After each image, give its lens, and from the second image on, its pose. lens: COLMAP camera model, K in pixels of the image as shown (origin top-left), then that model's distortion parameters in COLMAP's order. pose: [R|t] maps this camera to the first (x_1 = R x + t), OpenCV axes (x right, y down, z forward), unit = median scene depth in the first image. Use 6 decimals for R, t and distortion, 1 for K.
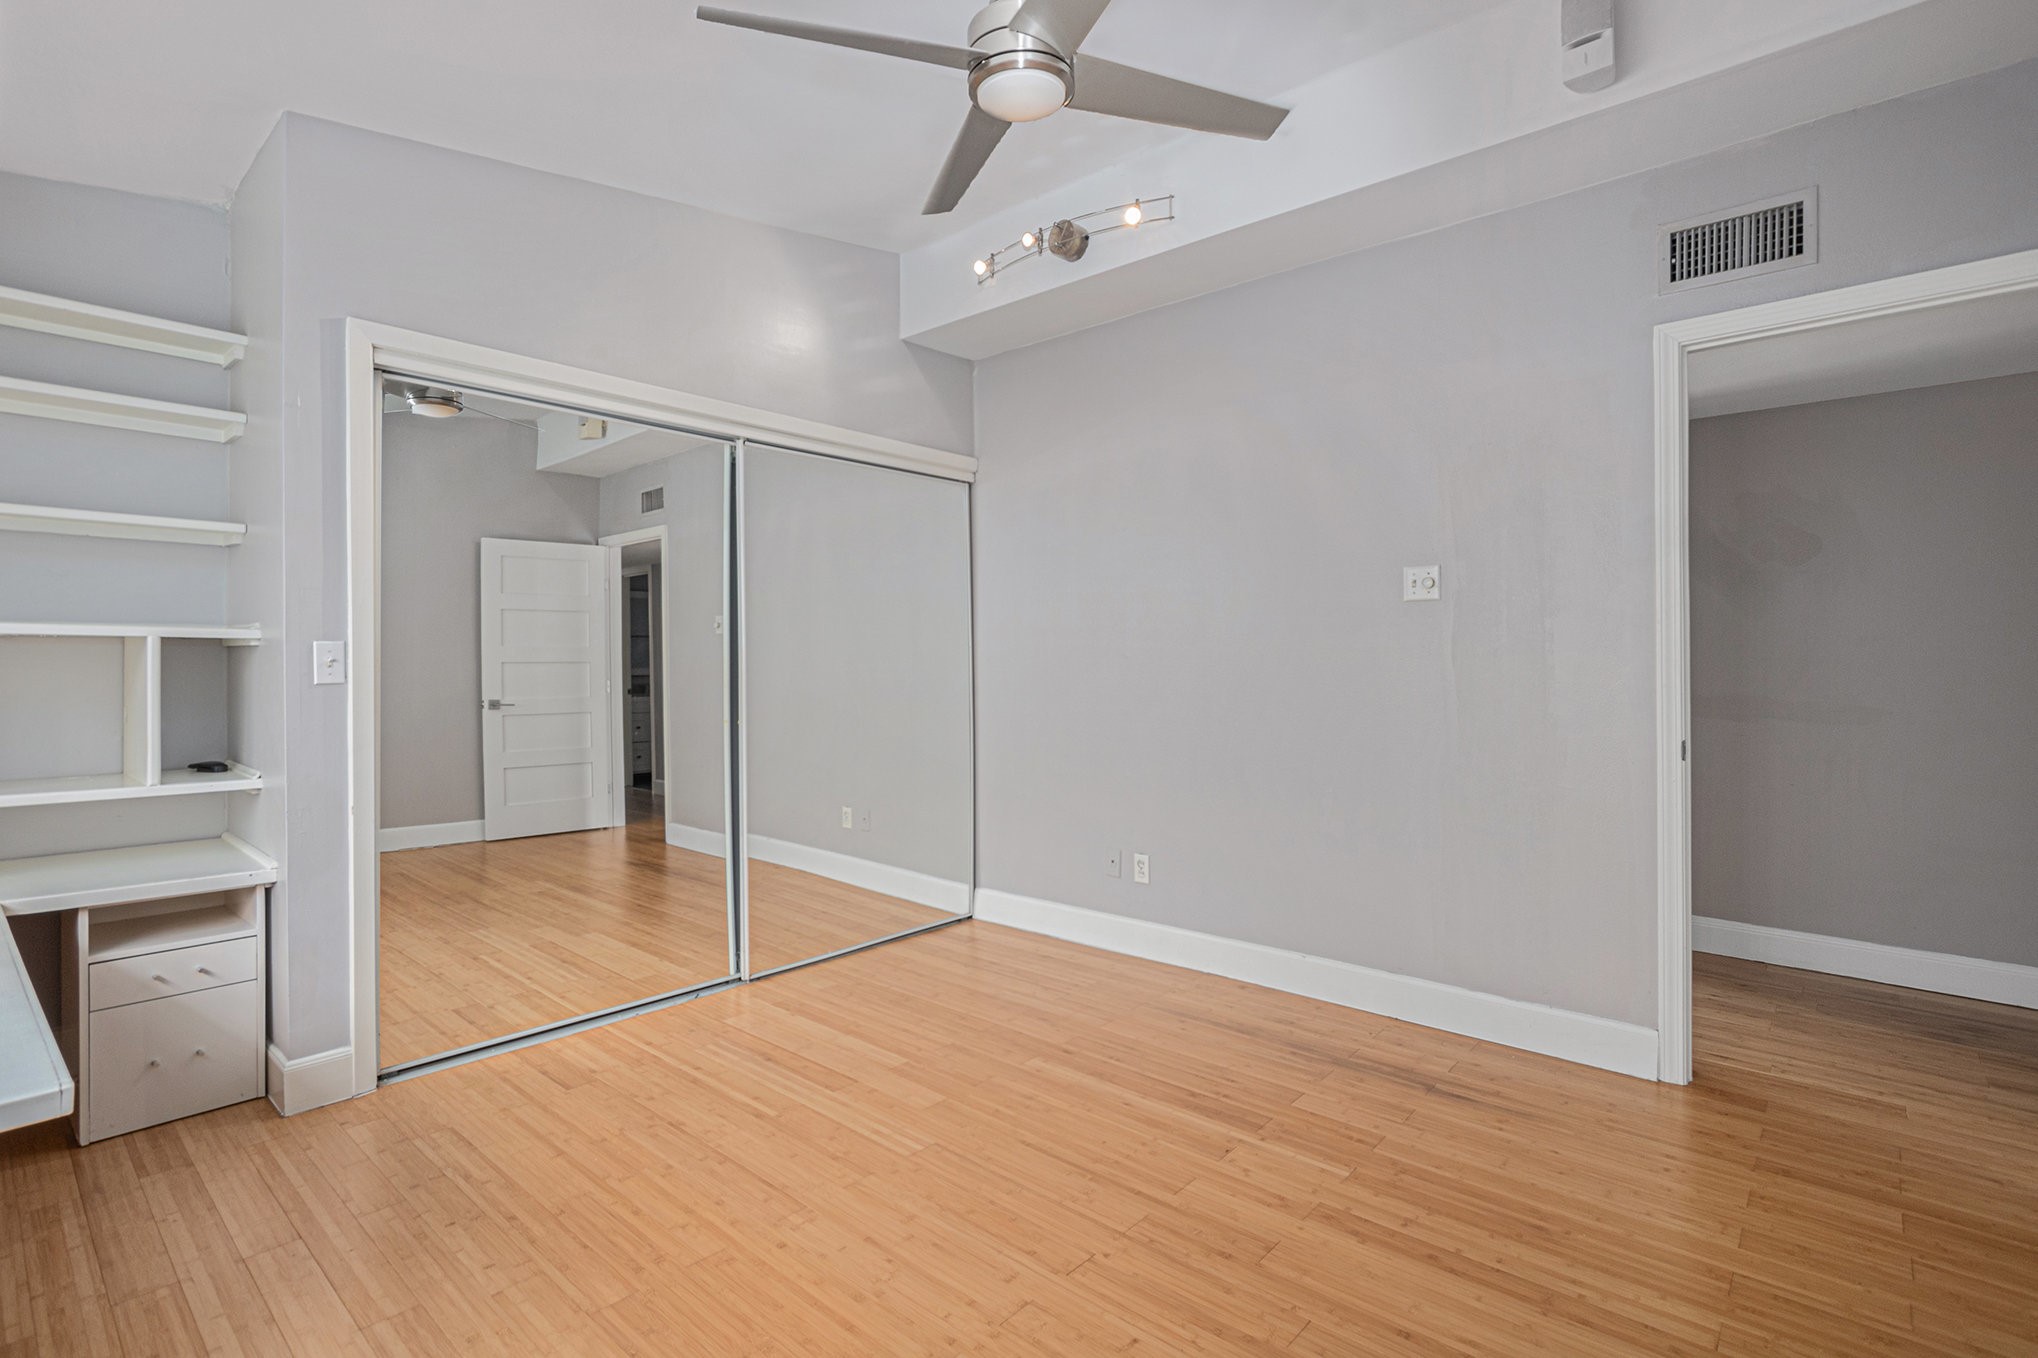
lens RADIAL K [[967.1, 0, 1010.6], [0, 967.1, 639.9], [0, 0, 1]] dist [-0.015183, 0.000422]
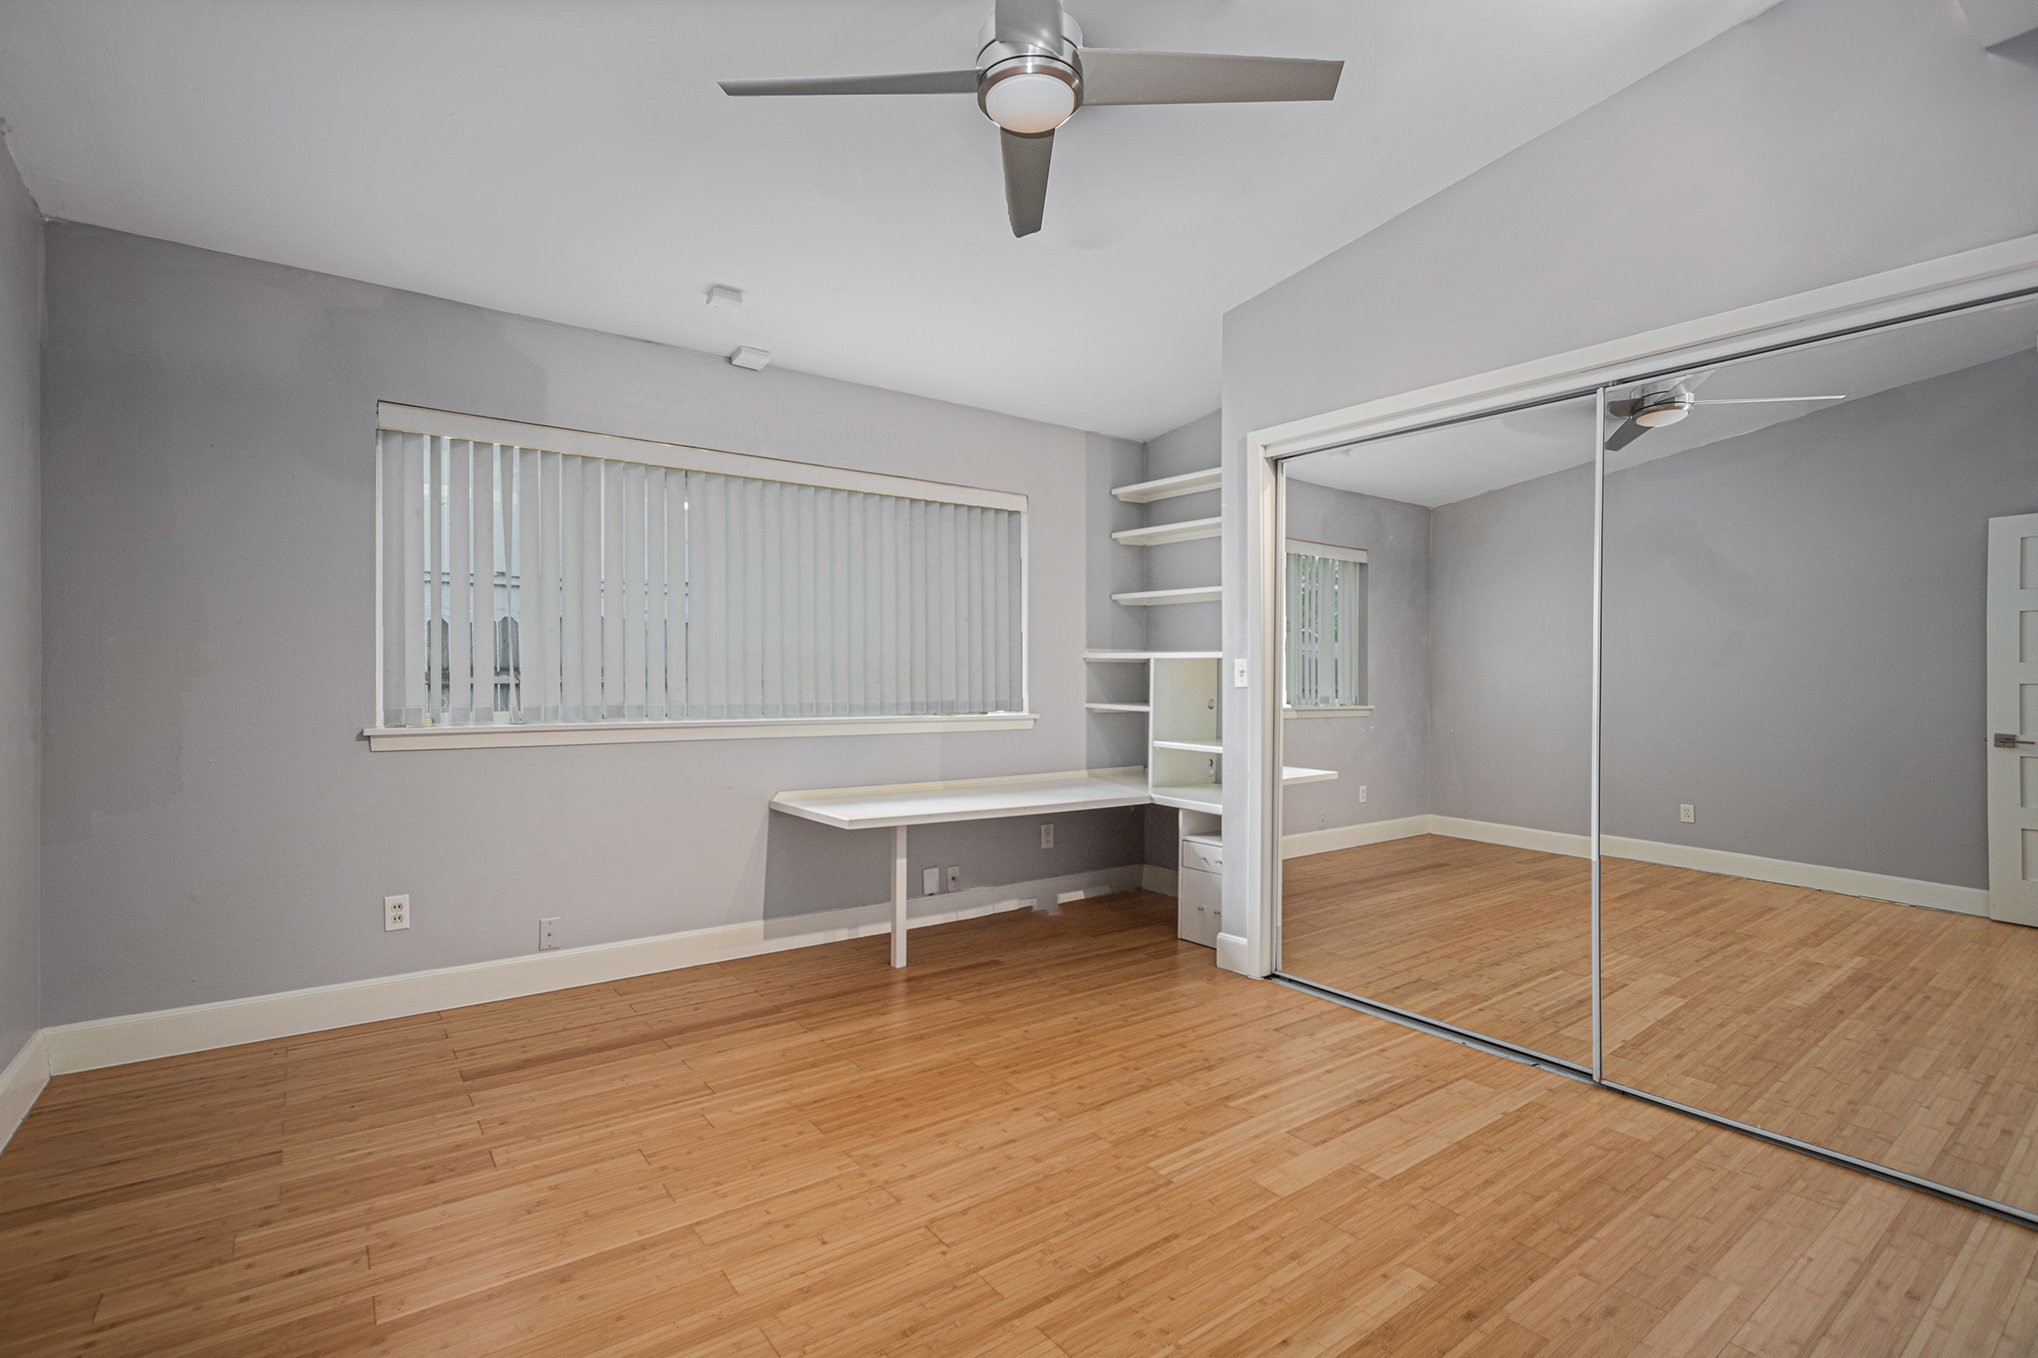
lens RADIAL K [[967.1, 0, 1021.0], [0, 967.1, 683.7], [0, 0, 1]] dist [-0.015183, 0.000422]
pose [[-0.190543, 0.014955, -0.981565, 0.694567], [0.008709, 0.999870, 0.013543, 0.013912], [0.981640, -0.005967, -0.190648, 0.823921]]
